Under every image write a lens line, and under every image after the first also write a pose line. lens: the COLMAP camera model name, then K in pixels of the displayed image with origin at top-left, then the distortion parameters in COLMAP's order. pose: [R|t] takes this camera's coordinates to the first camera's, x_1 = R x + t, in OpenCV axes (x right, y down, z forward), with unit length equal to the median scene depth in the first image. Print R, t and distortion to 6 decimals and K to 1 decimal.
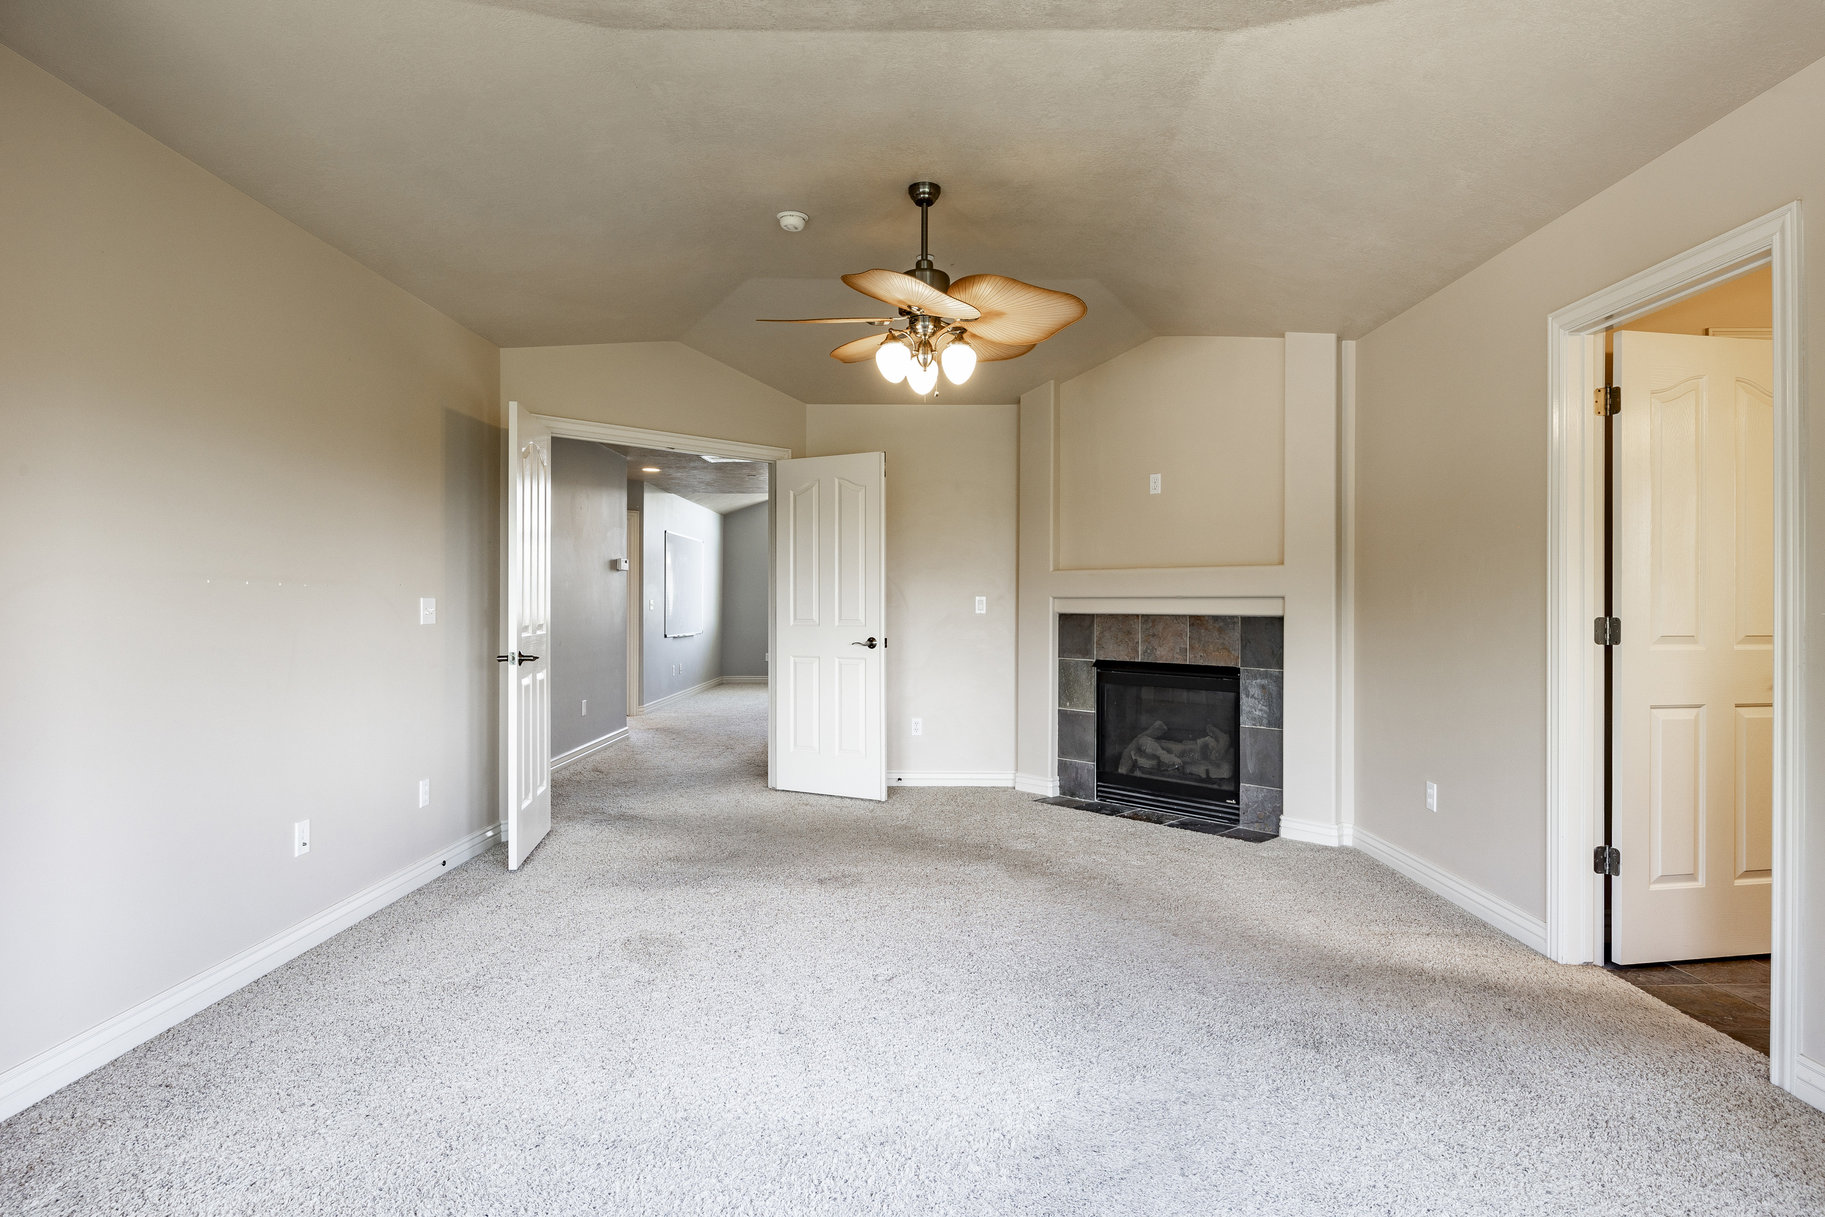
lens RADIAL K [[987.9, 0, 912.8], [0, 987.9, 608.4], [0, 0, 1]] dist [-0.018137, -0.000991]
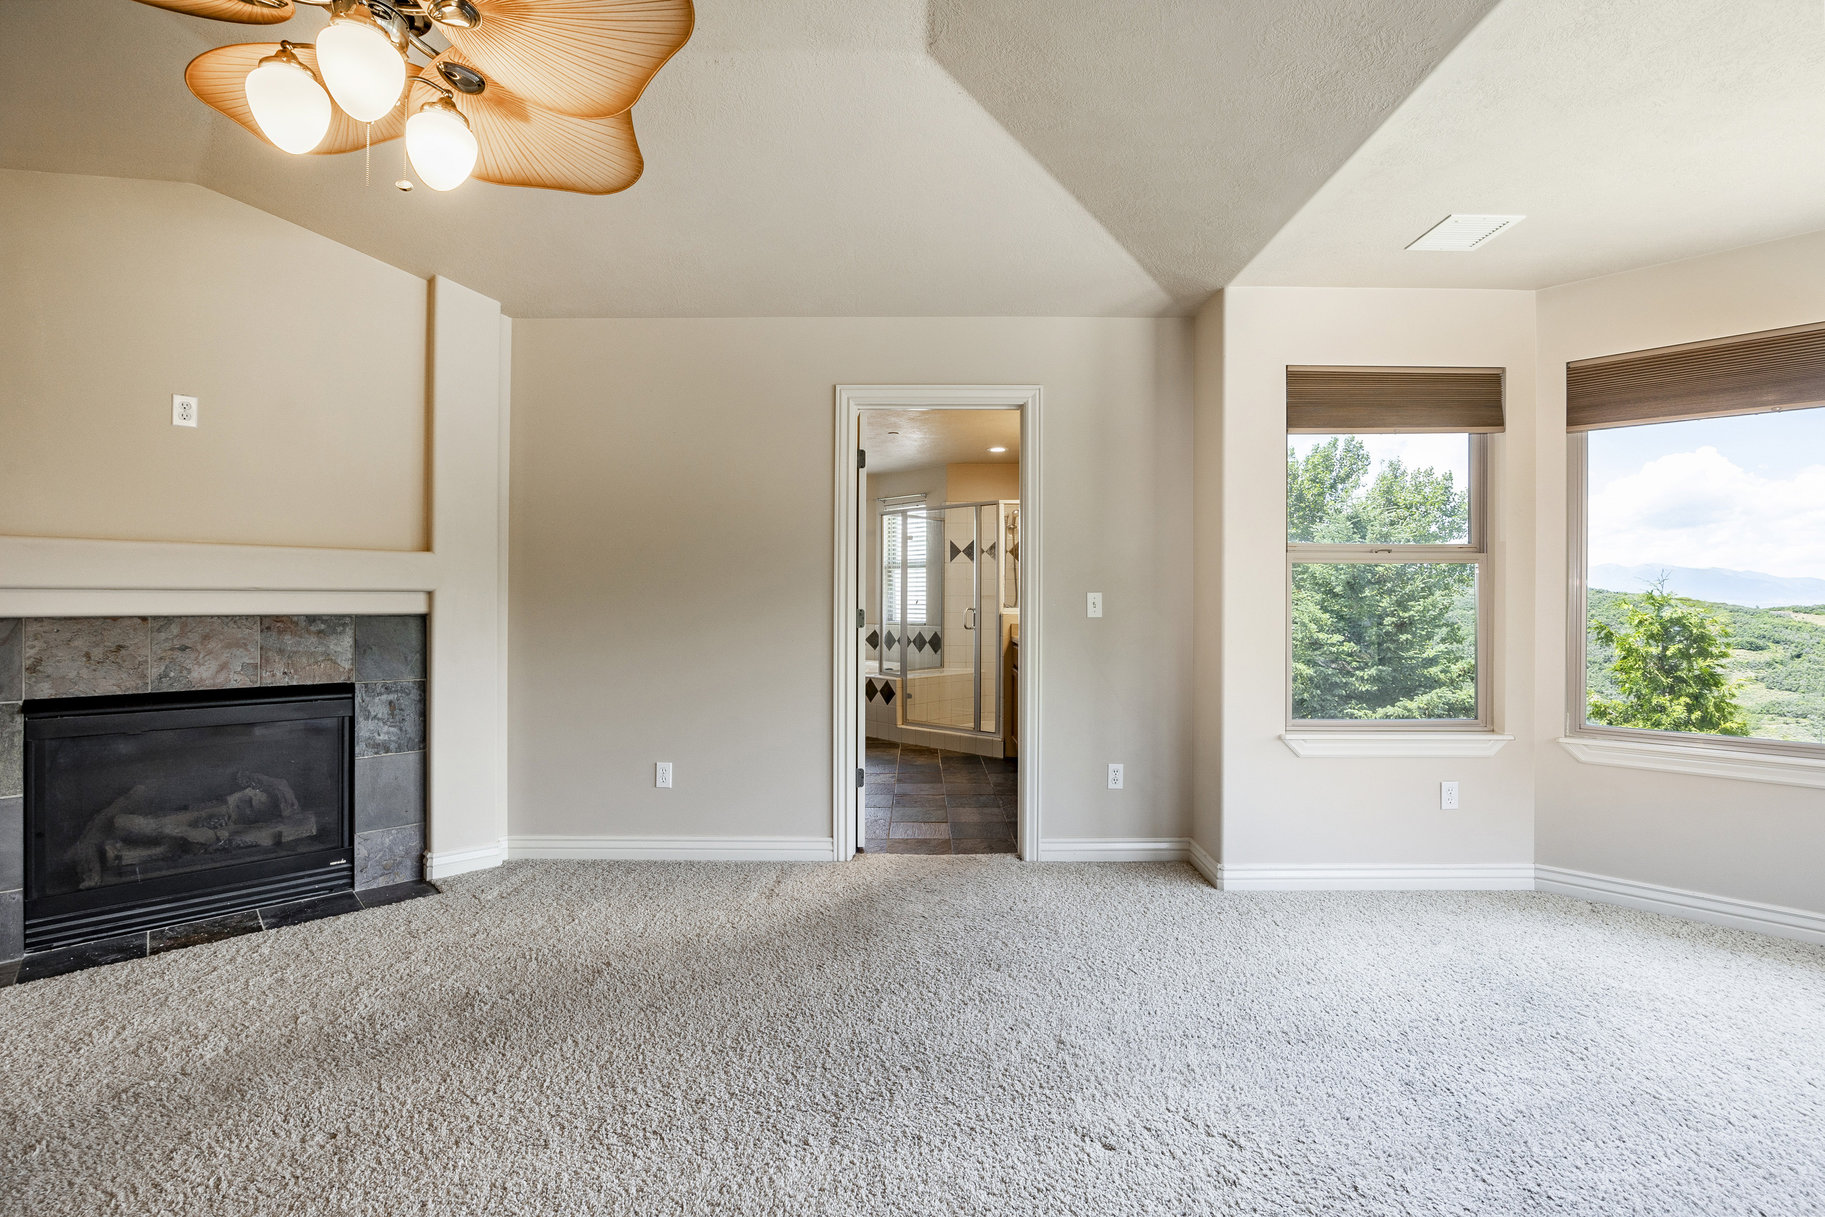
lens RADIAL K [[834.8, 0, 912.0], [0, 834.8, 597.3], [0, 0, 1]] dist [-0.001162, -0.000011]
pose [[-0.009537, 0.003510, 0.999948, -0.316676], [0.004627, 0.999983, -0.003466, -0.001442], [-0.999944, 0.004594, -0.009553, 0.571075]]
